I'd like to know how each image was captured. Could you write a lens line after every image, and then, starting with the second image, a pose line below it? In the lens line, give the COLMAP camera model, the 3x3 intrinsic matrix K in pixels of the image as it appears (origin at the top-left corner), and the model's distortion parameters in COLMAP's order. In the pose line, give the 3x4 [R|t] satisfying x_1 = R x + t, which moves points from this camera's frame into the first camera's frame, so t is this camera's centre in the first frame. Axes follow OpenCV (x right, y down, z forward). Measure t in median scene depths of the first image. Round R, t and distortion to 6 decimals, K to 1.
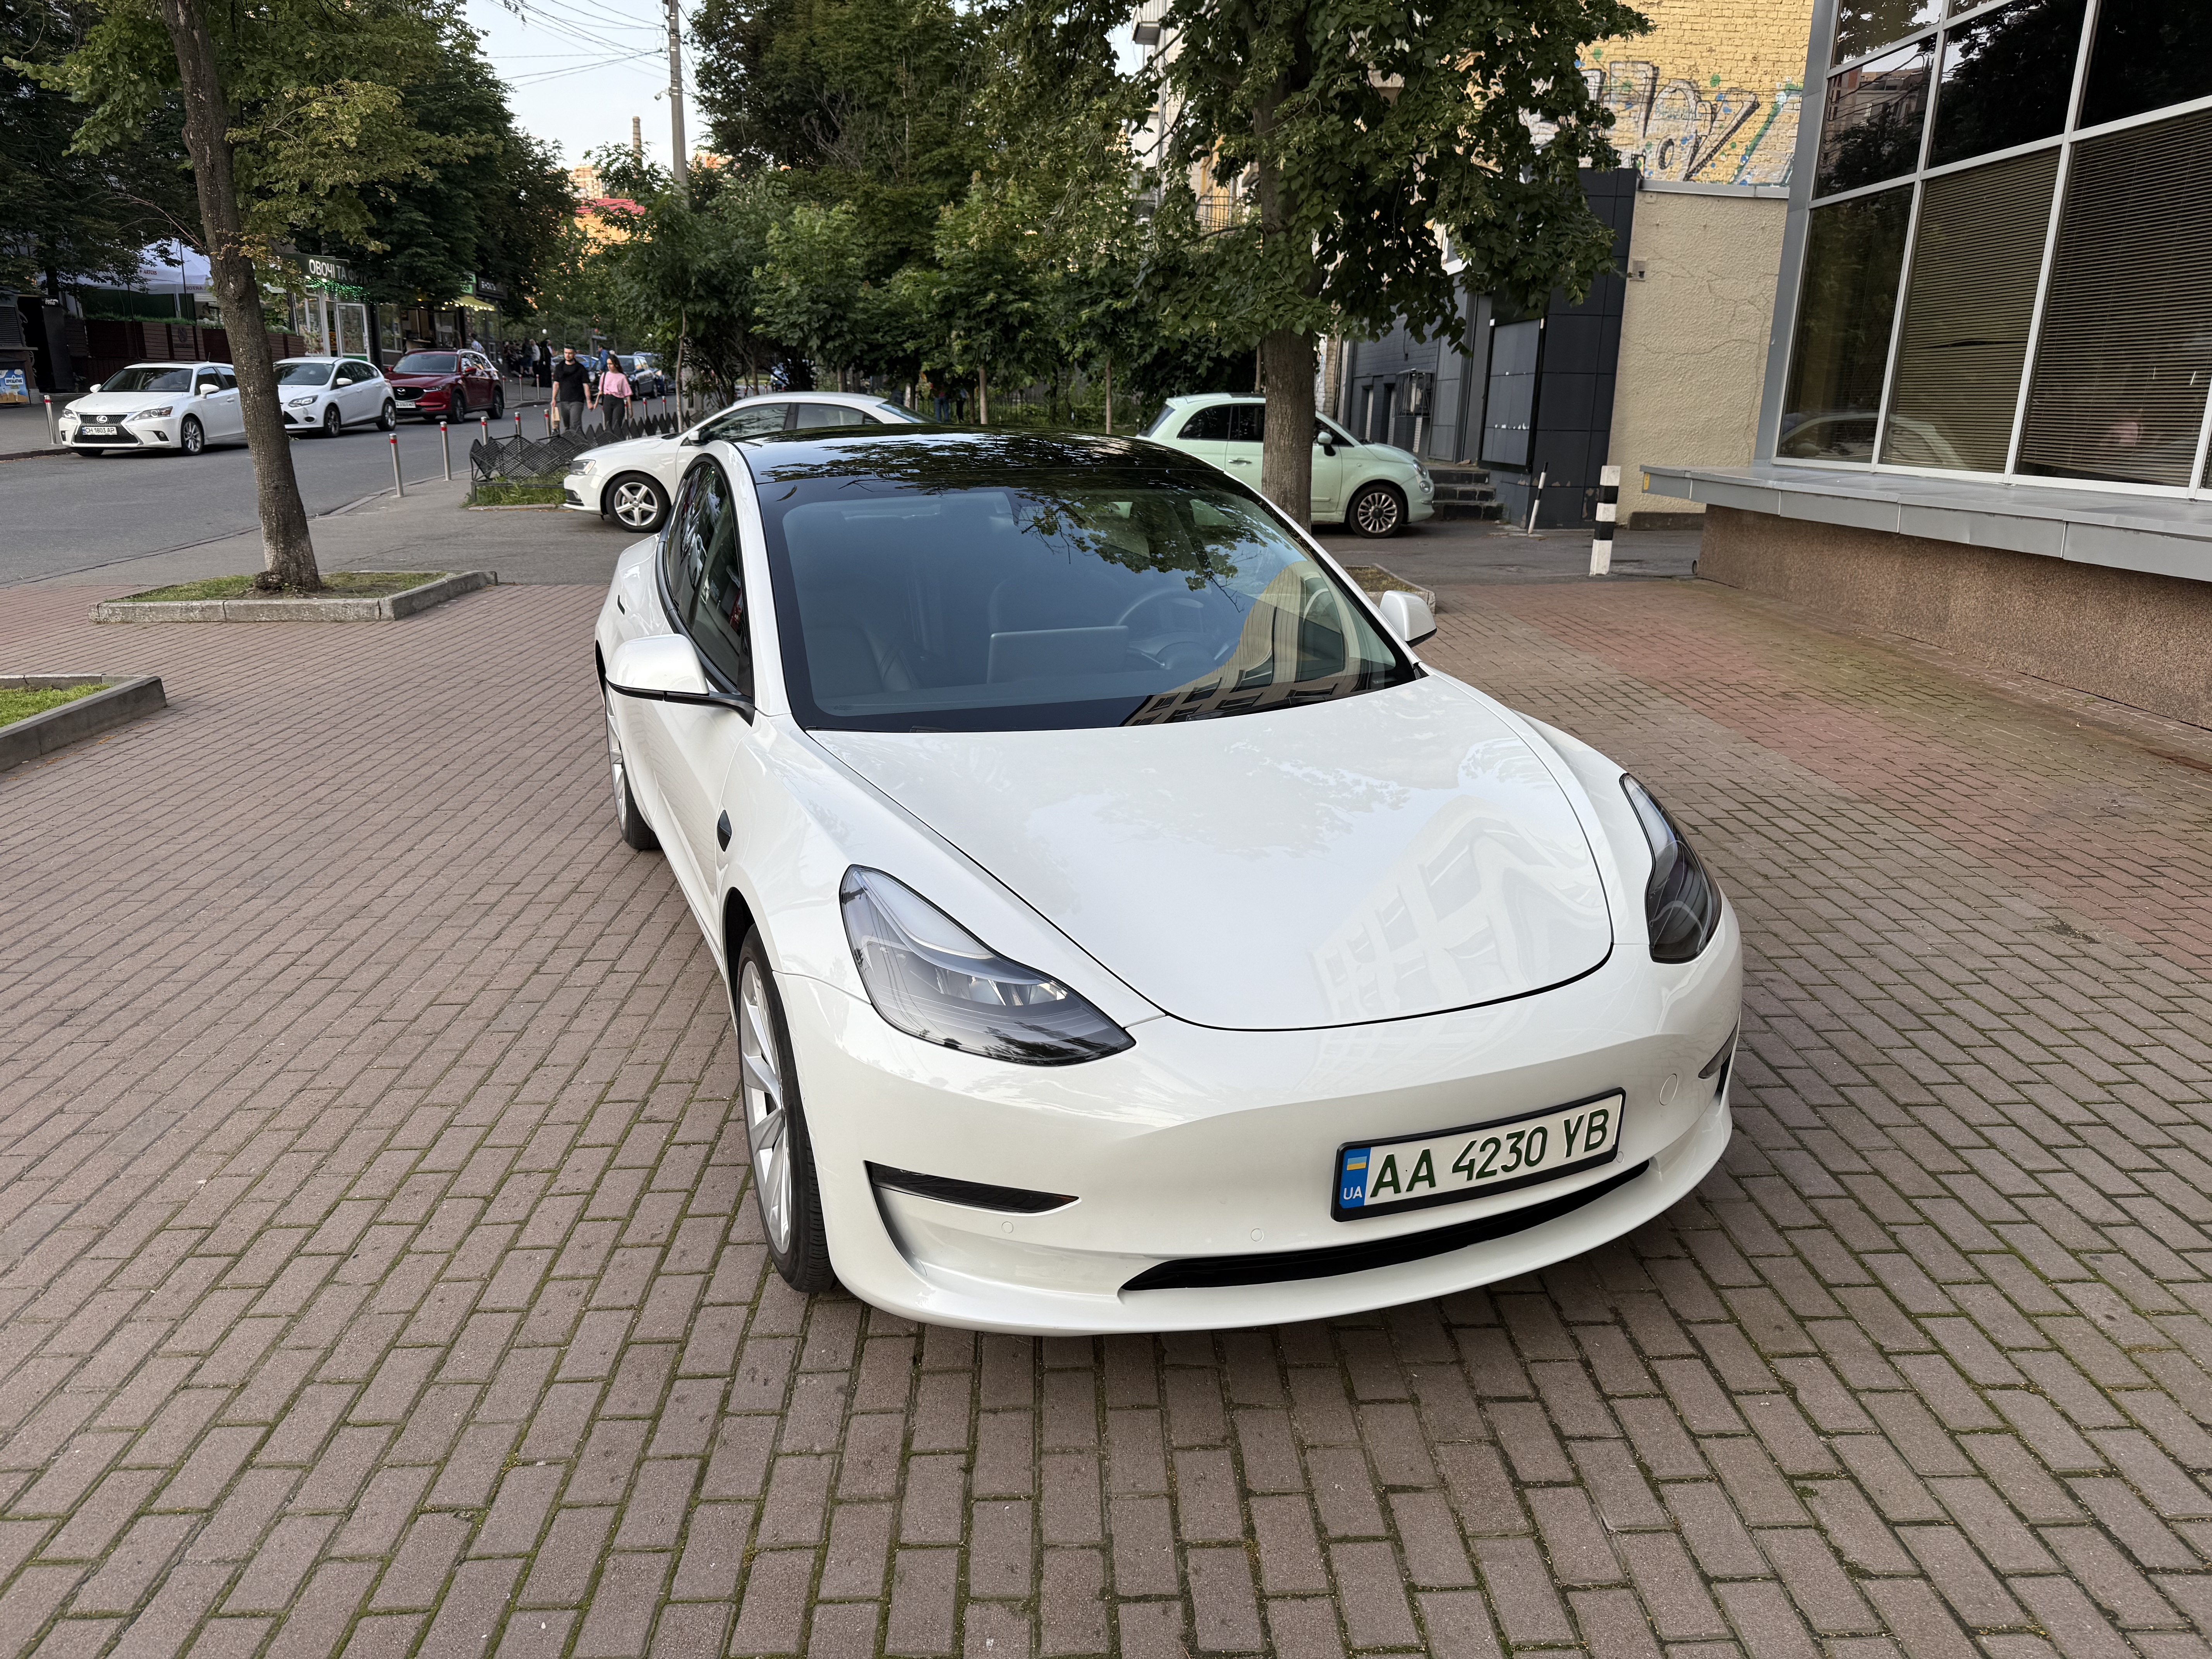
lens RADIAL K [[1542.7, 0, 1097.5], [0, 1542.7, 836.9], [0, 0, 1]] dist [0.055454, -0.069584]
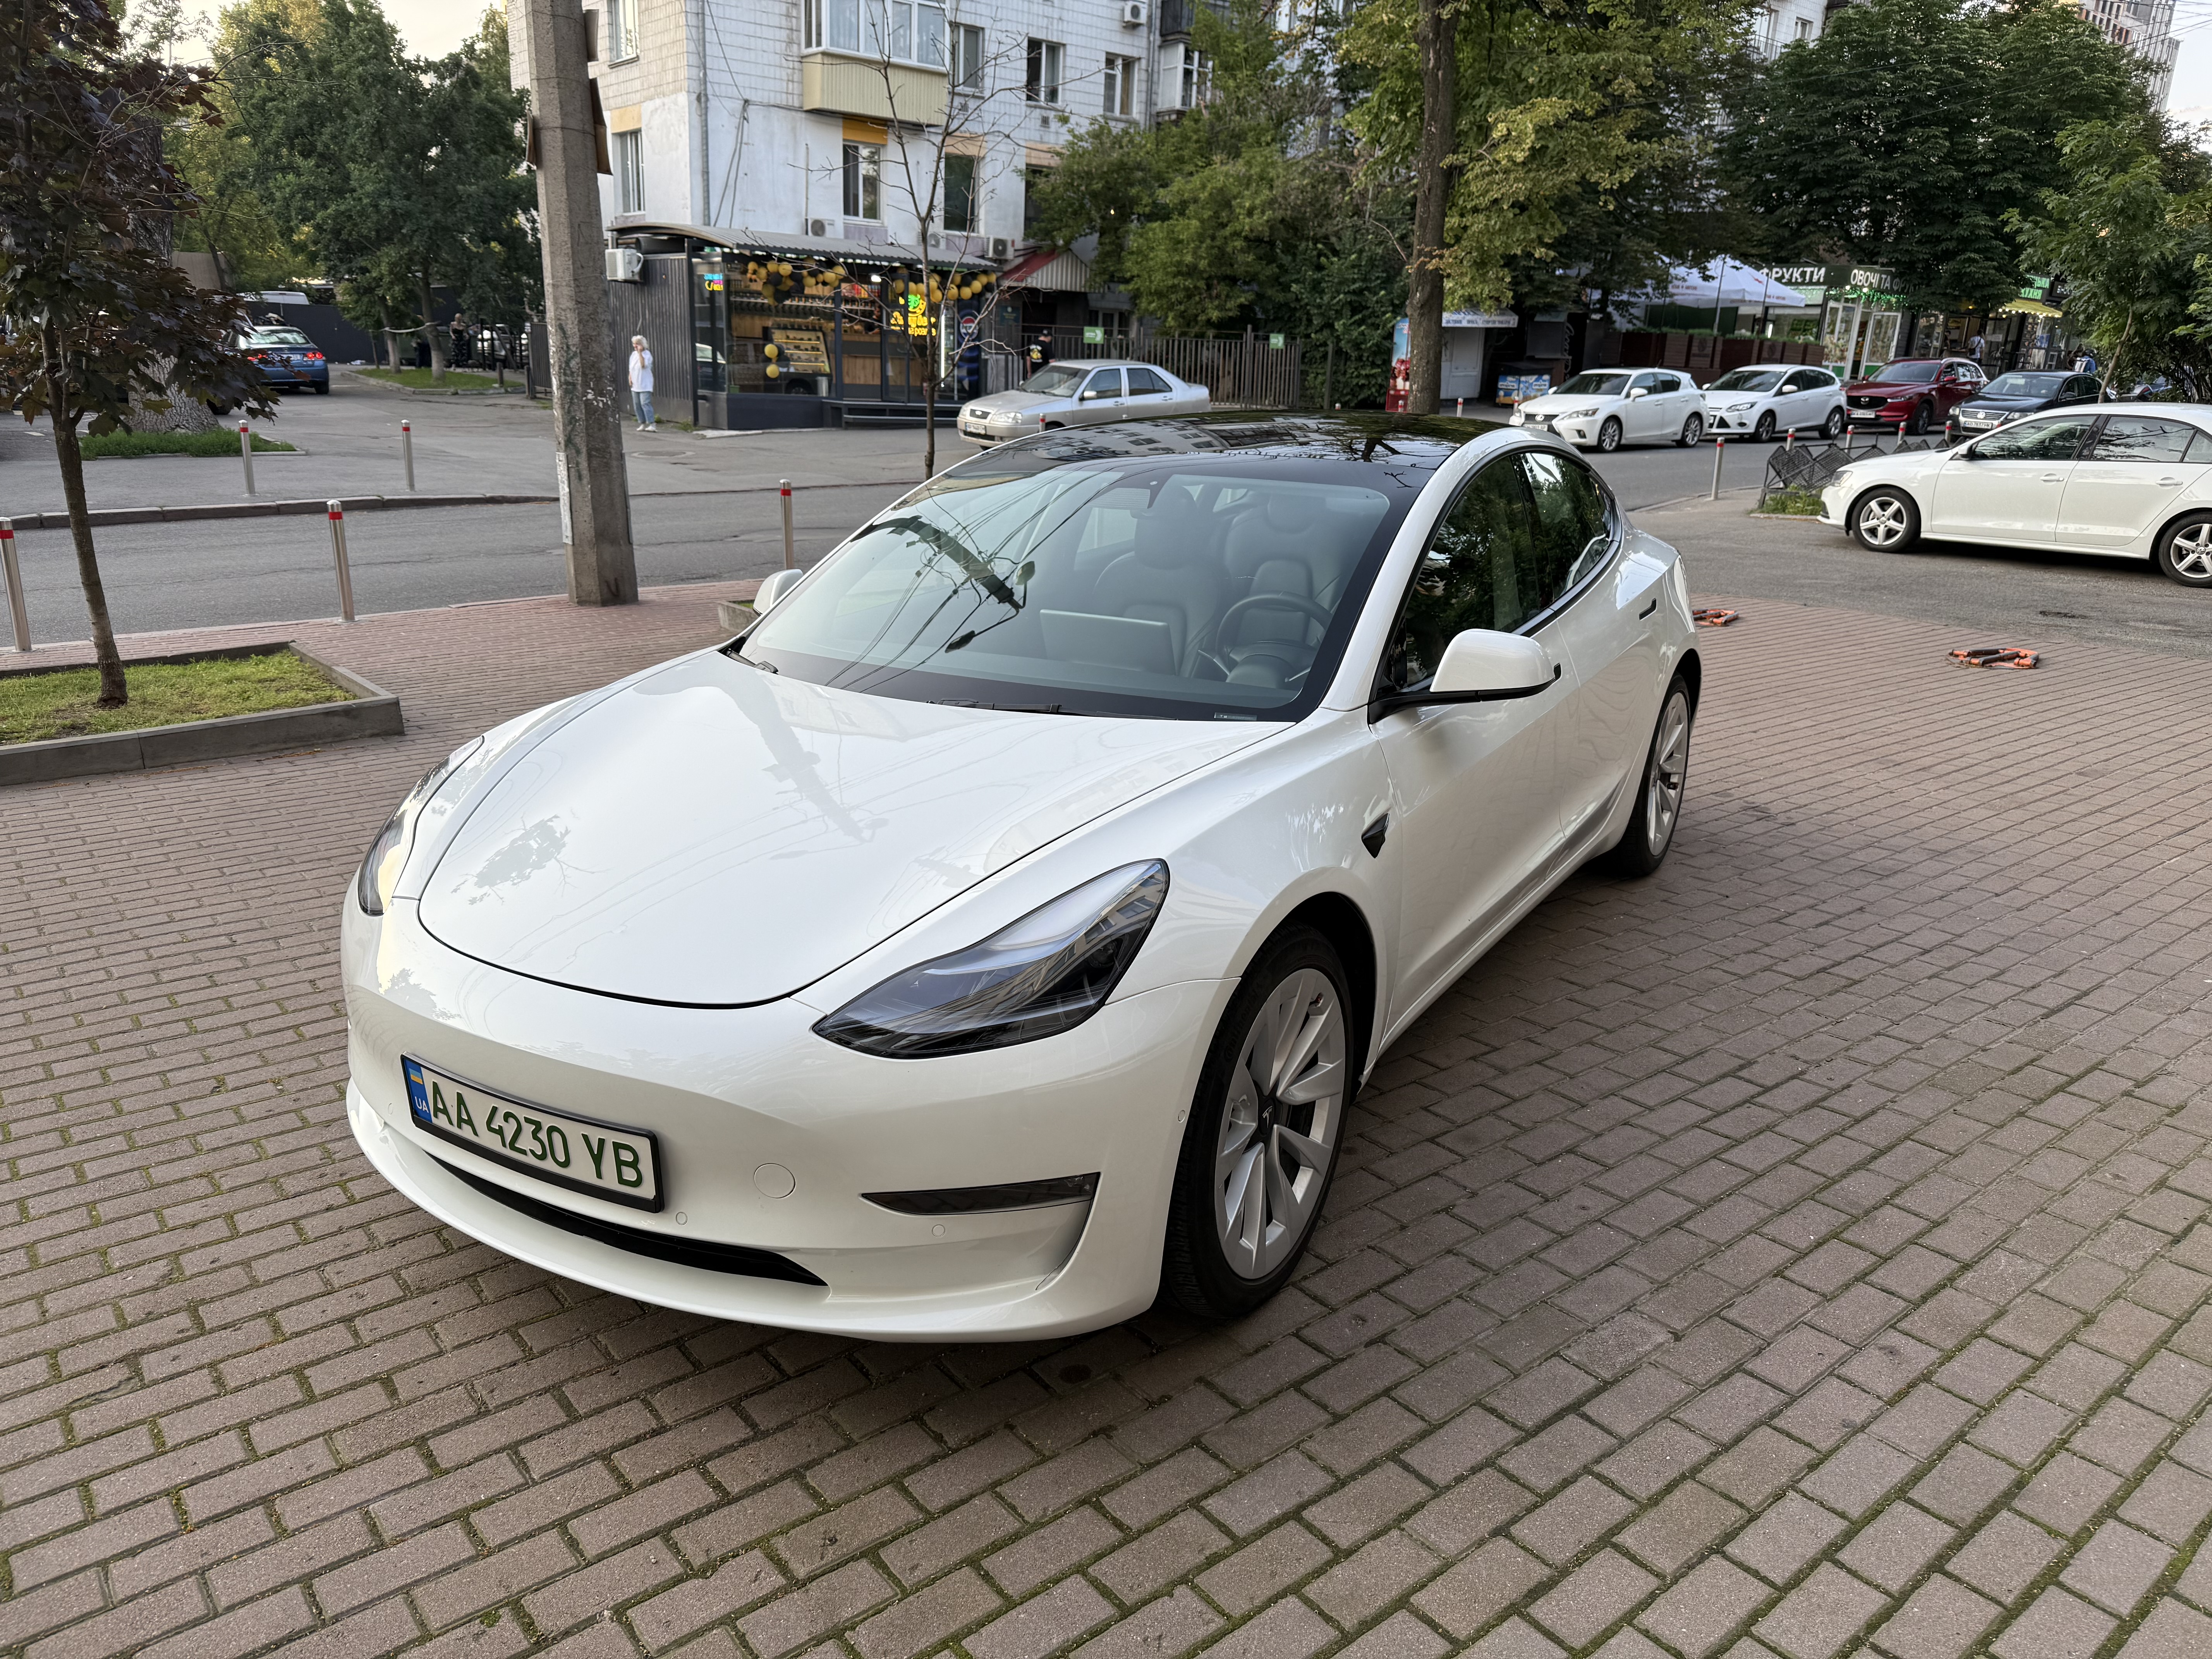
lens RADIAL K [[1576.3, 0, 1091.1], [0, 1576.3, 827.1], [0, 0, 1]] dist [-0.002442, -0.011367]
pose [[0.602842, 0.225438, -0.765349, 0.475241], [-0.236928, 0.966563, 0.098086, -0.064628], [0.761870, 0.122203, 0.636098, 0.250102]]
